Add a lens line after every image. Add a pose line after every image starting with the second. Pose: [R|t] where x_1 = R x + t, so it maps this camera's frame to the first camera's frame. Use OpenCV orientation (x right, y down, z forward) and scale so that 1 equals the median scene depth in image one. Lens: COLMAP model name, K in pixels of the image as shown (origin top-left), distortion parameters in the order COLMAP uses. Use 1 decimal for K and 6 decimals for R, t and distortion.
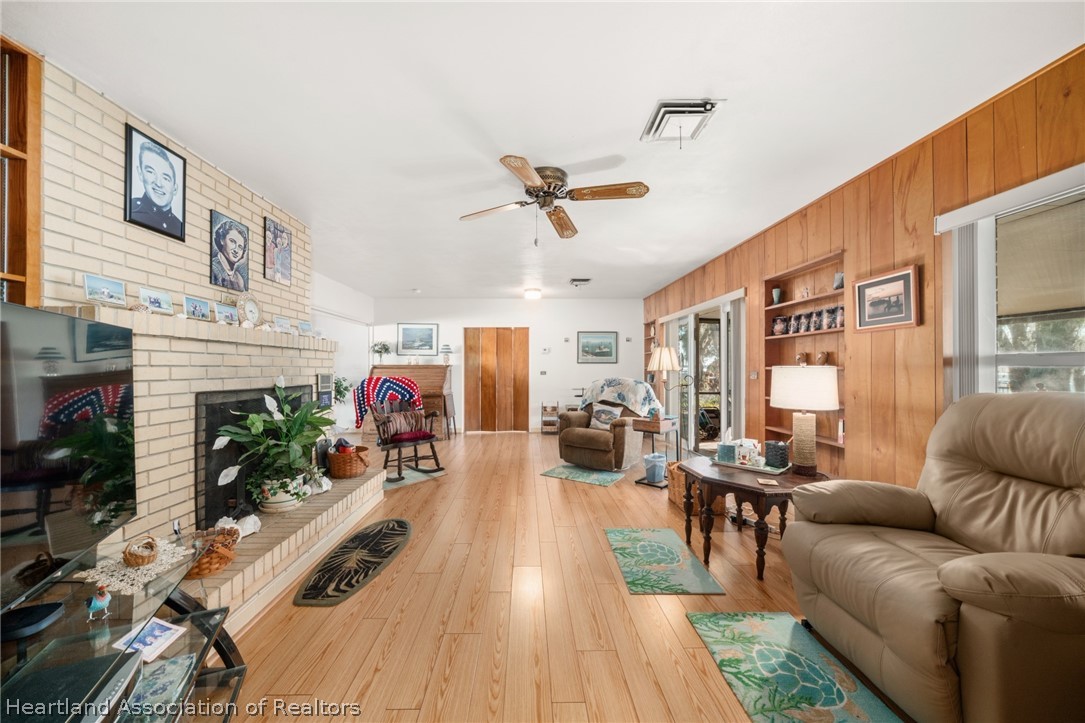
lens RADIAL K [[380.9, 0, 530.5], [0, 380.9, 365.6], [0, 0, 1]] dist [-0.000027, -0.000053]
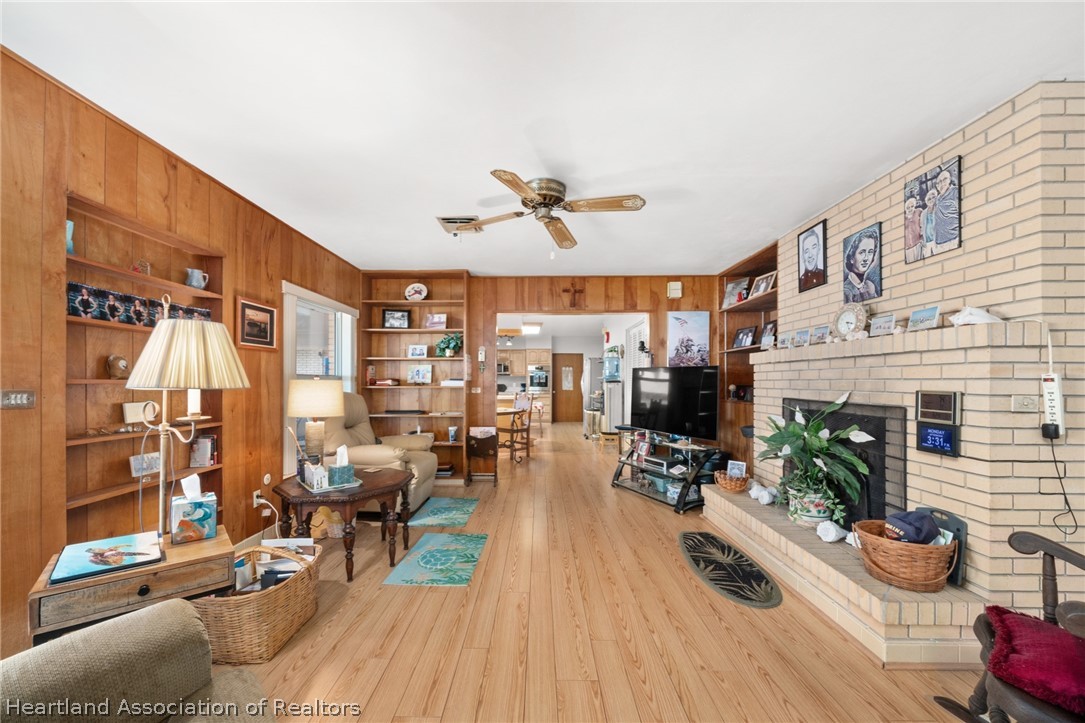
lens RADIAL K [[411.9, 0, 526.9], [0, 411.9, 363.3], [0, 0, 1]] dist [0.000717, 0.000222]
pose [[-0.999084, 0.002358, 0.042722, 0.037704], [0.000131, 0.998643, -0.052074, 0.015320], [-0.042787, -0.052020, -0.997729, 2.110166]]
